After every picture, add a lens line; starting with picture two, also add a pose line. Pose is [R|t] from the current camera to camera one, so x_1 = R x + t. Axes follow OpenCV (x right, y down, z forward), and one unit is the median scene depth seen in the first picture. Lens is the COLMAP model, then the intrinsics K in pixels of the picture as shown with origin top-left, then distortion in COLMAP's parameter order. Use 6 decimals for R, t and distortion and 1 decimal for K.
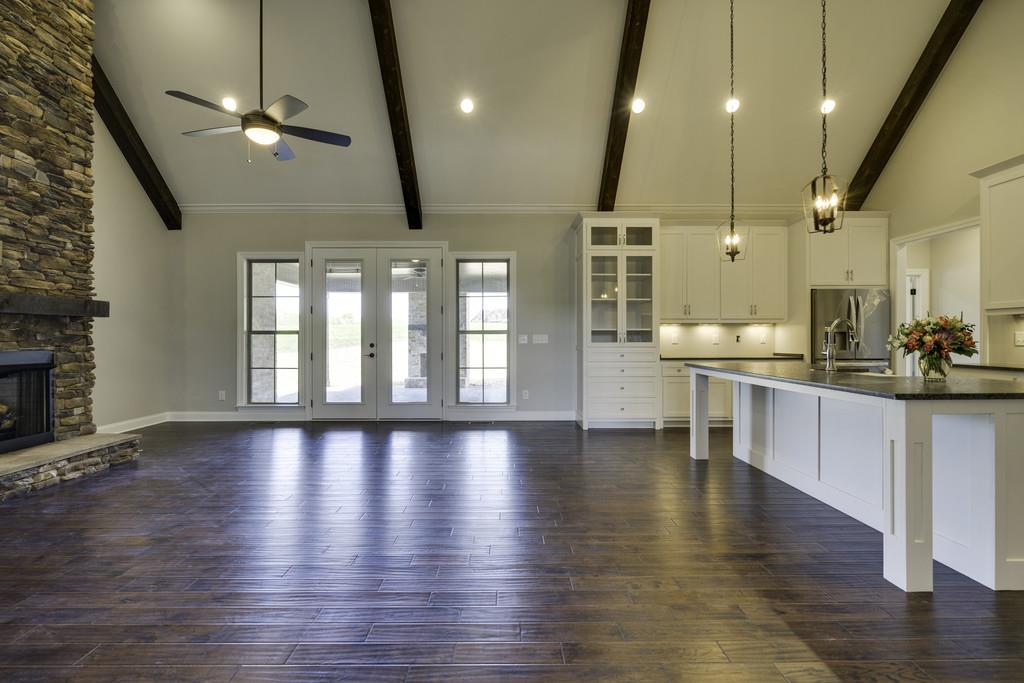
lens RADIAL K [[462.1, 0, 514.6], [0, 462.1, 341.0], [0, 0, 1]] dist [-0.001475, 0.000204]
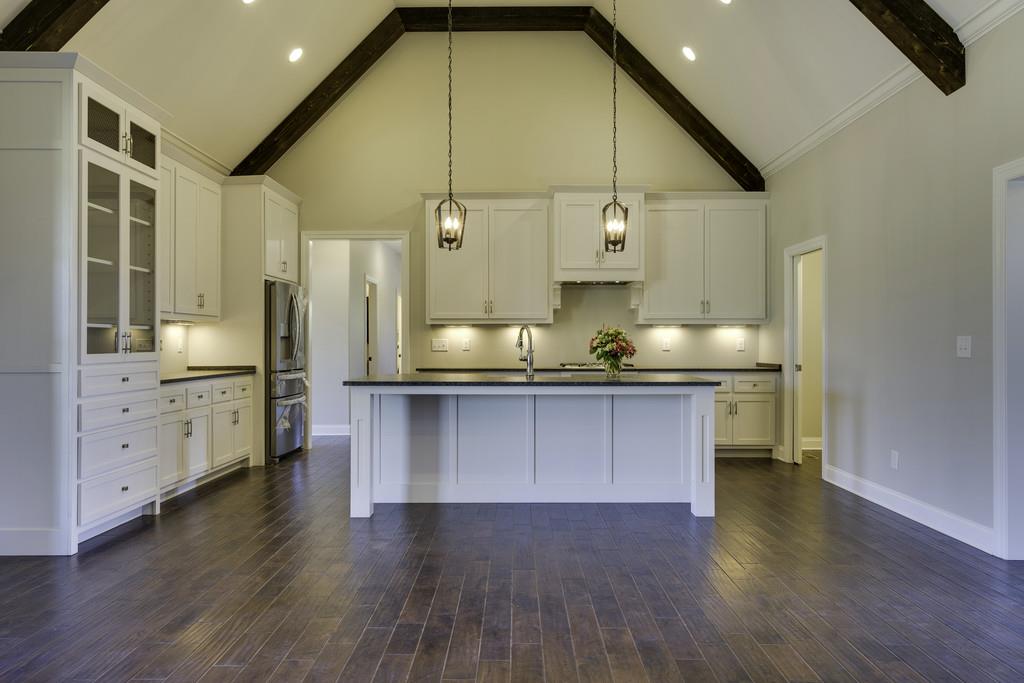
lens RADIAL K [[721.8, 0, 513.9], [0, 721.8, 339.9], [0, 0, 1]] dist [0.006390, 0.000316]
pose [[0.010368, 0.007319, 0.999919, -0.533167], [0.005819, 0.999956, -0.007380, -0.002563], [-0.999929, 0.005895, 0.010325, 0.581949]]
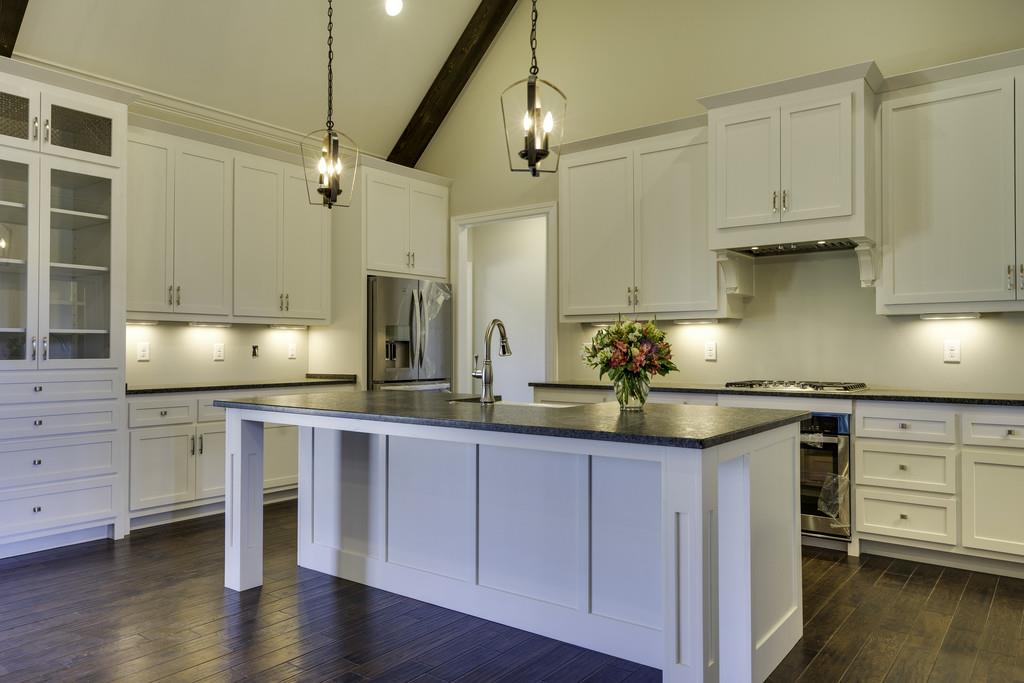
lens RADIAL K [[721.8, 0, 511.5], [0, 721.8, 337.4], [0, 0, 1]] dist [0.006390, 0.000316]
pose [[0.613576, 0.014436, 0.789504, -0.038808], [0.003654, 0.999770, -0.021121, -0.001715], [-0.789627, 0.015844, 0.613382, 0.212770]]
